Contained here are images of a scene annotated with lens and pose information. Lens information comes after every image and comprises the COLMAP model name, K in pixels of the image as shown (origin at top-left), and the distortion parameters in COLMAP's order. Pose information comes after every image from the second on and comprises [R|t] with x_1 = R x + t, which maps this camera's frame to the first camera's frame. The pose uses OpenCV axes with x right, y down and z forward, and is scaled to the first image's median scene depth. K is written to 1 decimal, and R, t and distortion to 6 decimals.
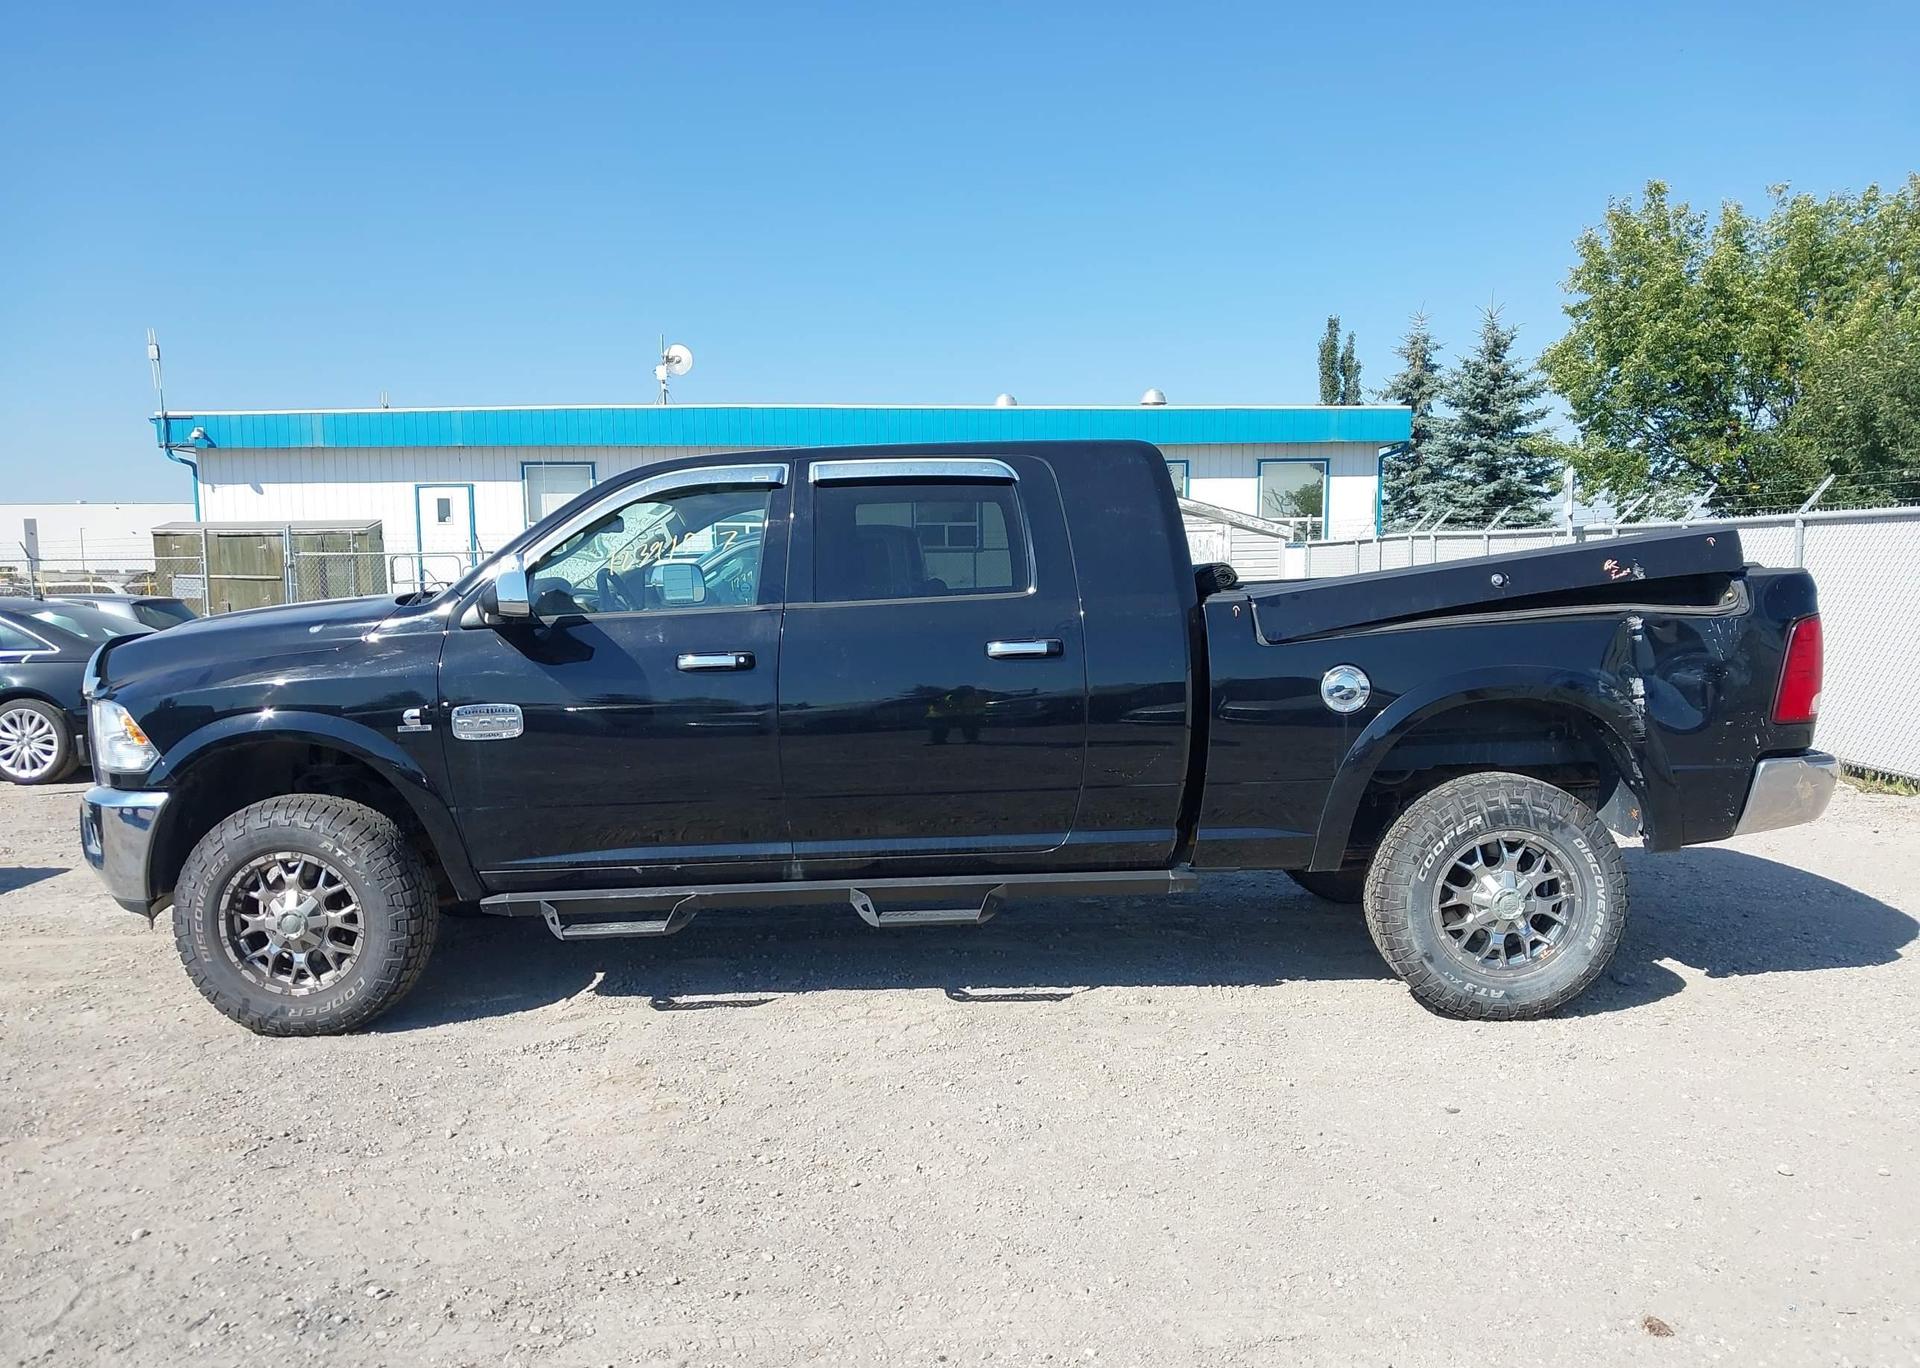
lens RADIAL K [[1539.9, 0, 960.0], [0, 1539.9, 684.0], [0, 0, 1]] dist [0.060974, -0.117816]
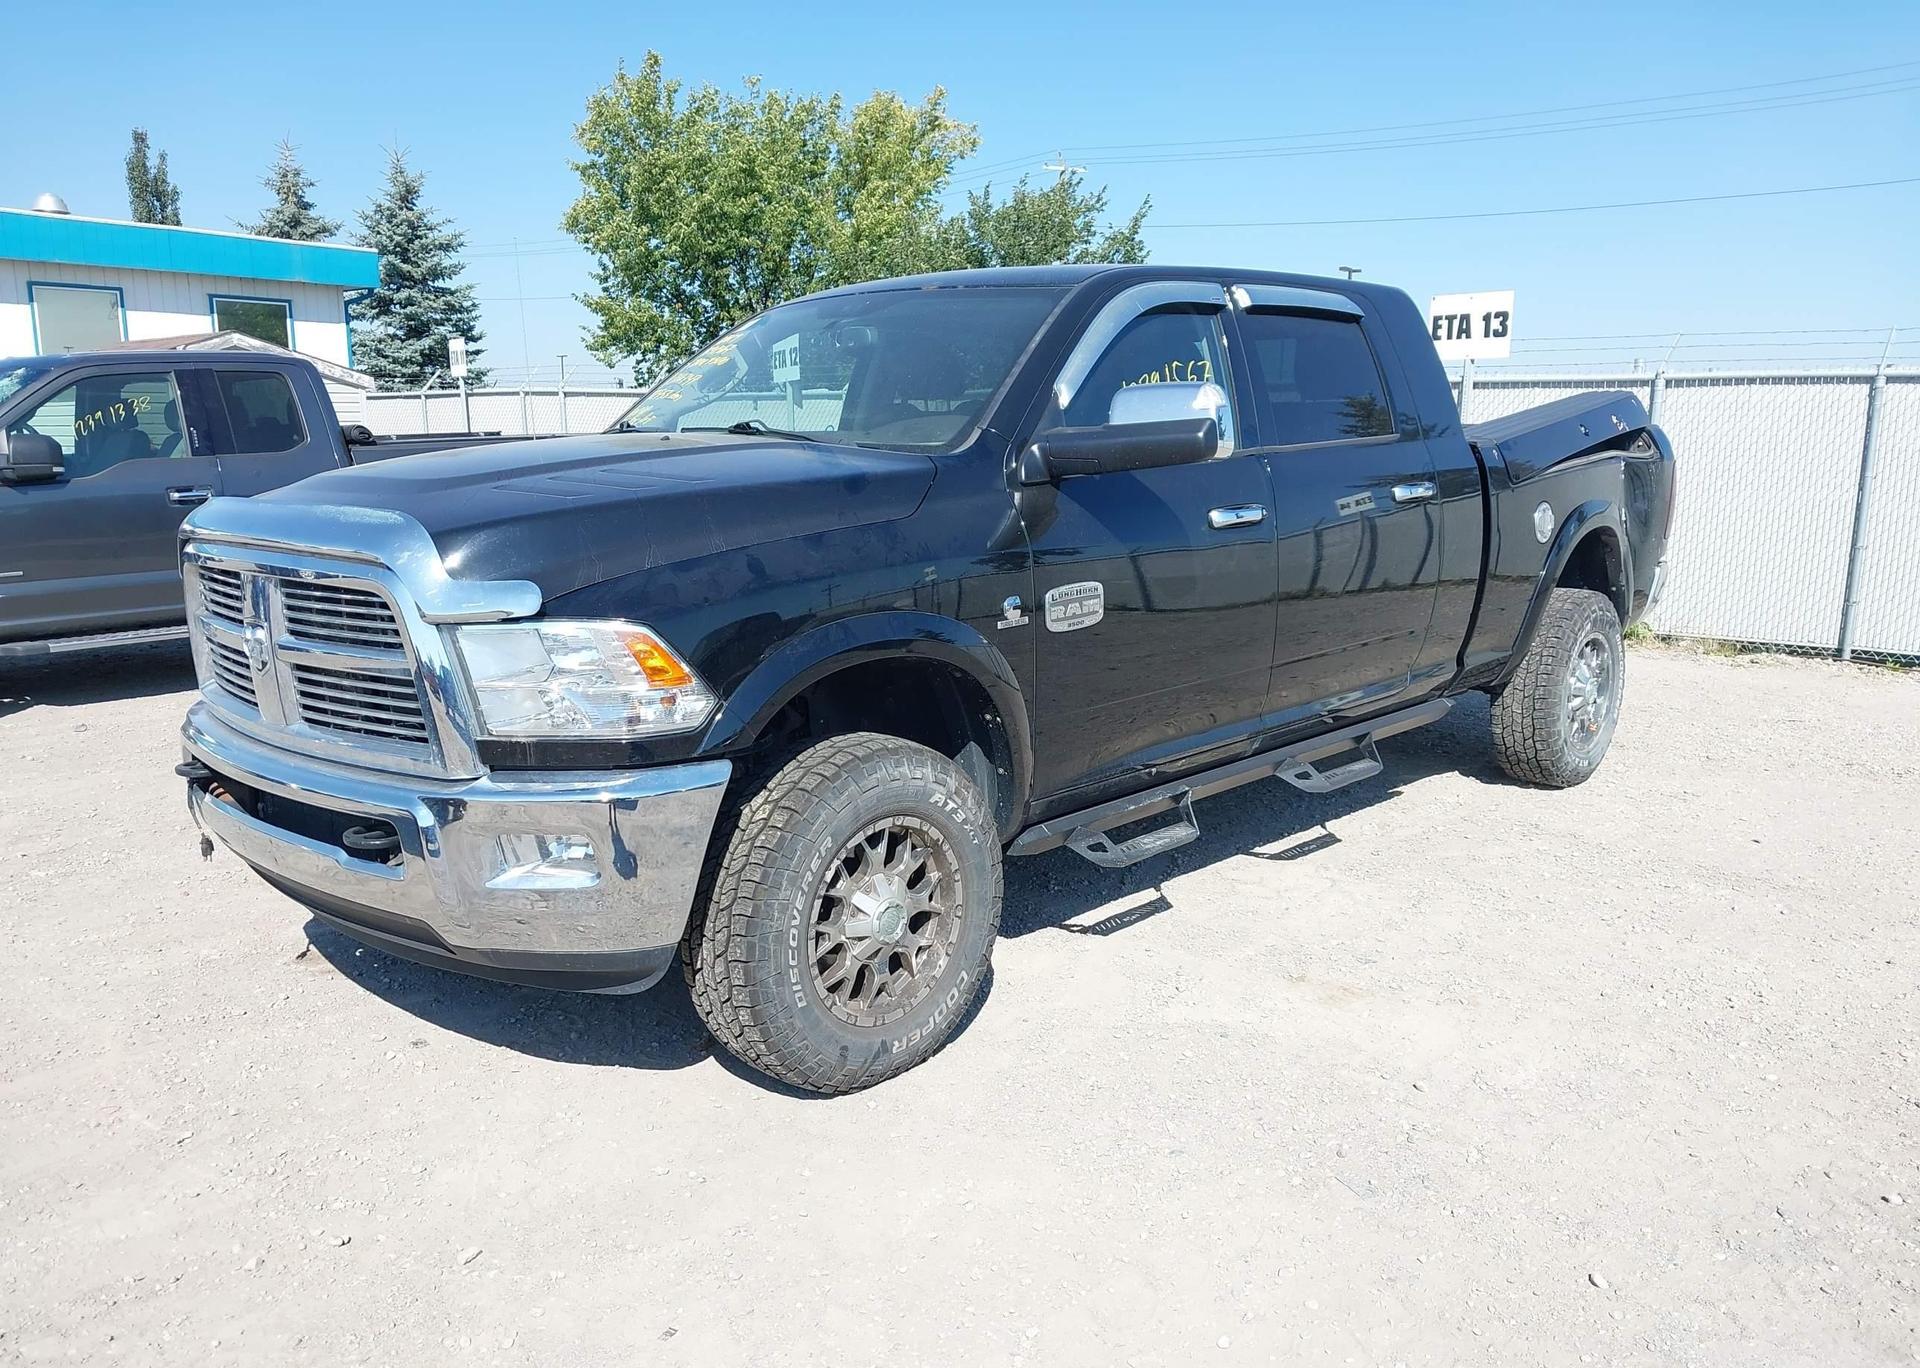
lens RADIAL K [[1561.7, 0, 962.3], [0, 1561.7, 706.5], [0, 0, 1]] dist [0.007575, -0.002095]
pose [[0.670928, -0.120012, 0.731746, -0.904936], [0.047398, 0.991739, 0.119195, -0.021062], [-0.740006, -0.045288, 0.671074, 0.512370]]
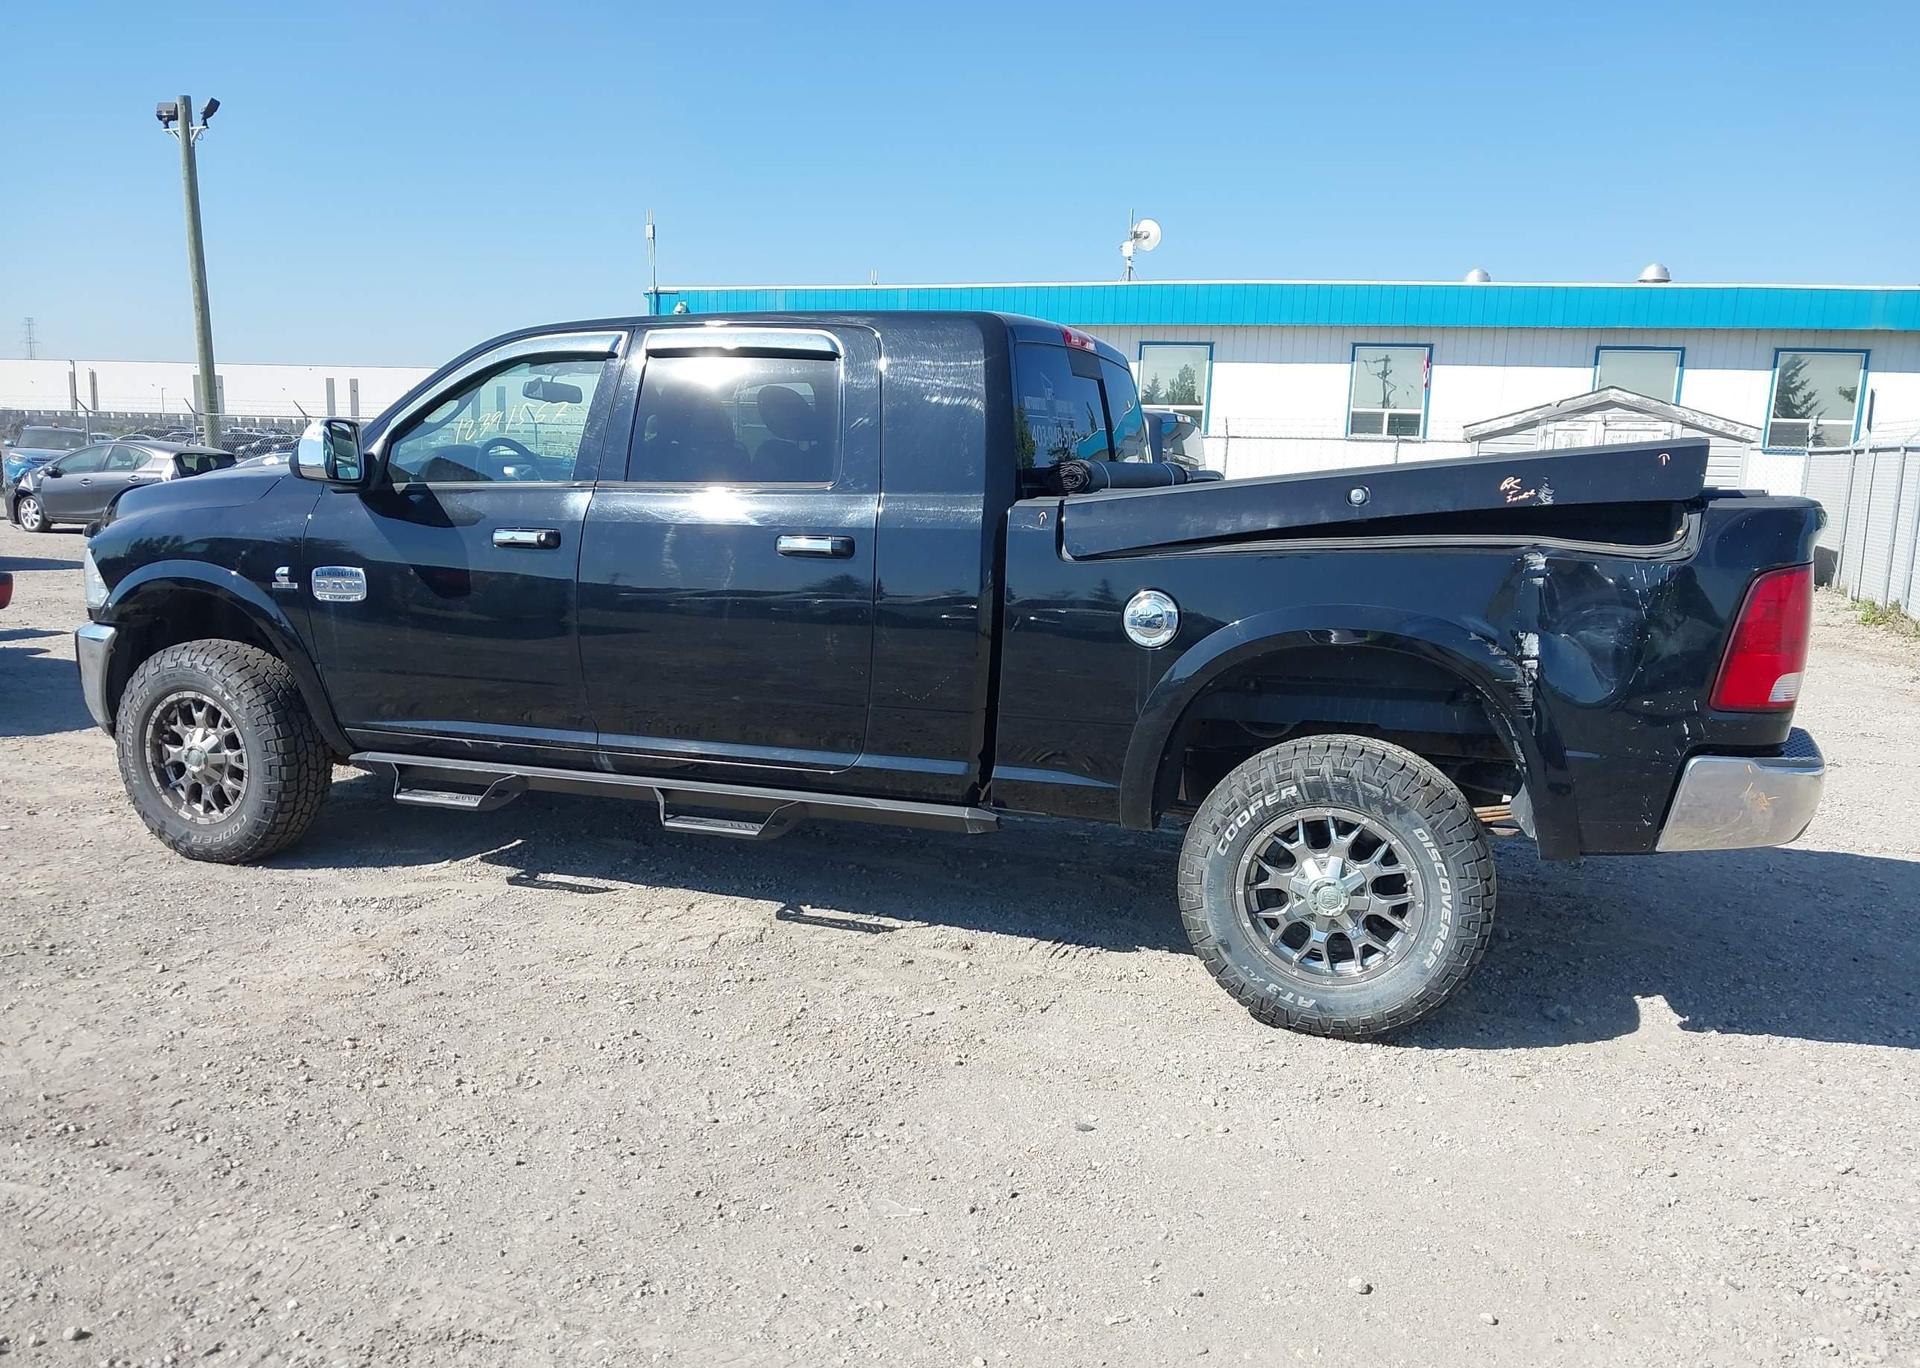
lens RADIAL K [[1553.5, 0, 960.6], [0, 1553.5, 716.8], [0, 0, 1]] dist [0.001512, 0.030441]
pose [[0.935243, 0.100243, -0.339517, 0.432855], [-0.068637, 0.992218, 0.103884, -0.023197], [0.347289, -0.073853, 0.934846, 0.172608]]
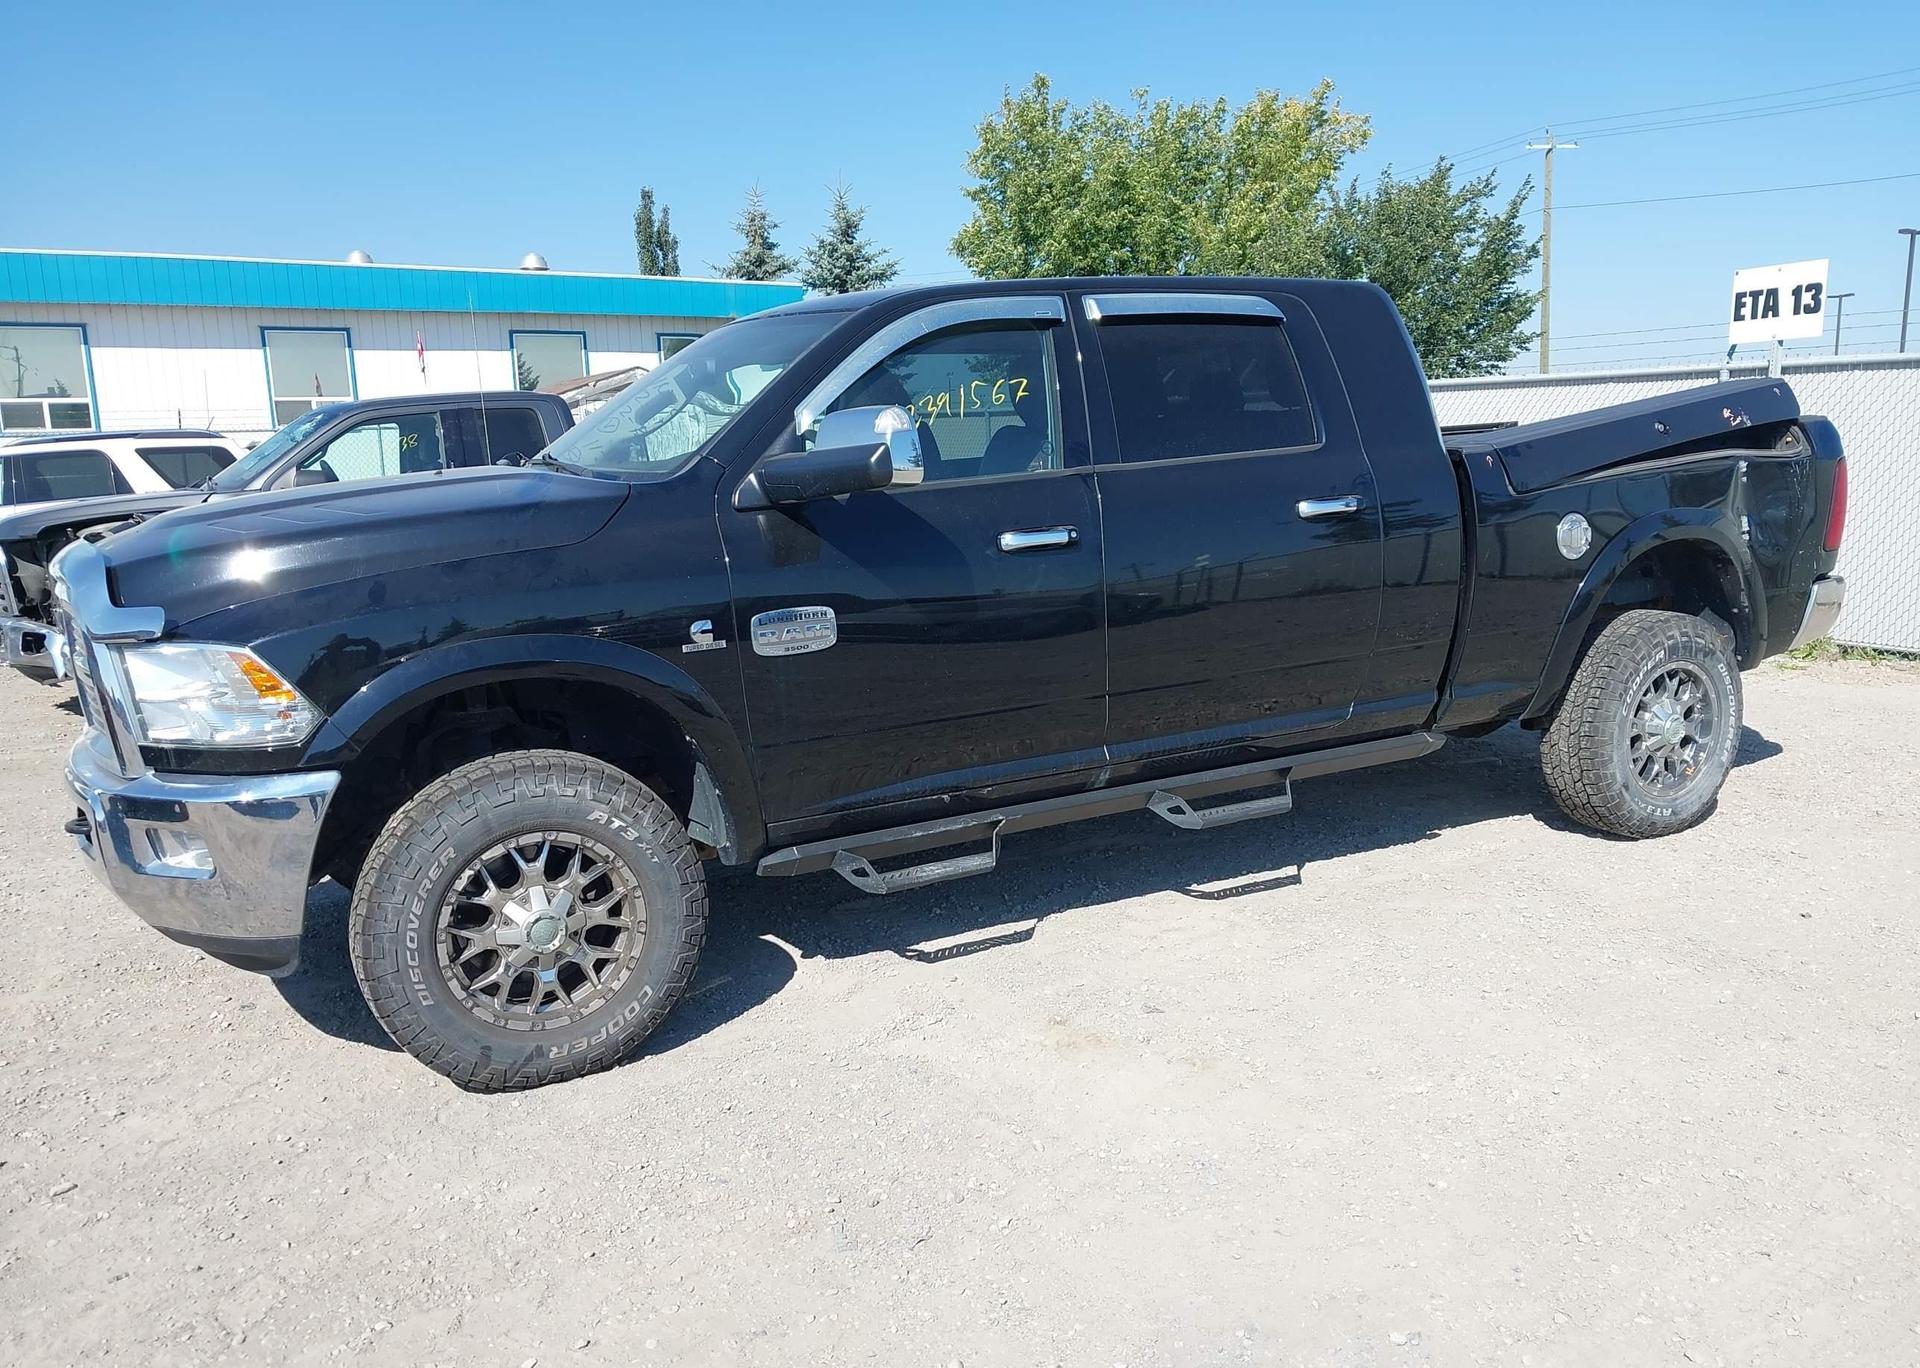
lens RADIAL K [[1553.5, 0, 960.6], [0, 1553.5, 716.8], [0, 0, 1]] dist [0.001512, 0.030441]
pose [[0.873621, -0.099053, 0.476418, -0.595963], [0.055180, 0.992913, 0.105254, -0.009437], [-0.483468, -0.065664, 0.872896, 0.282141]]
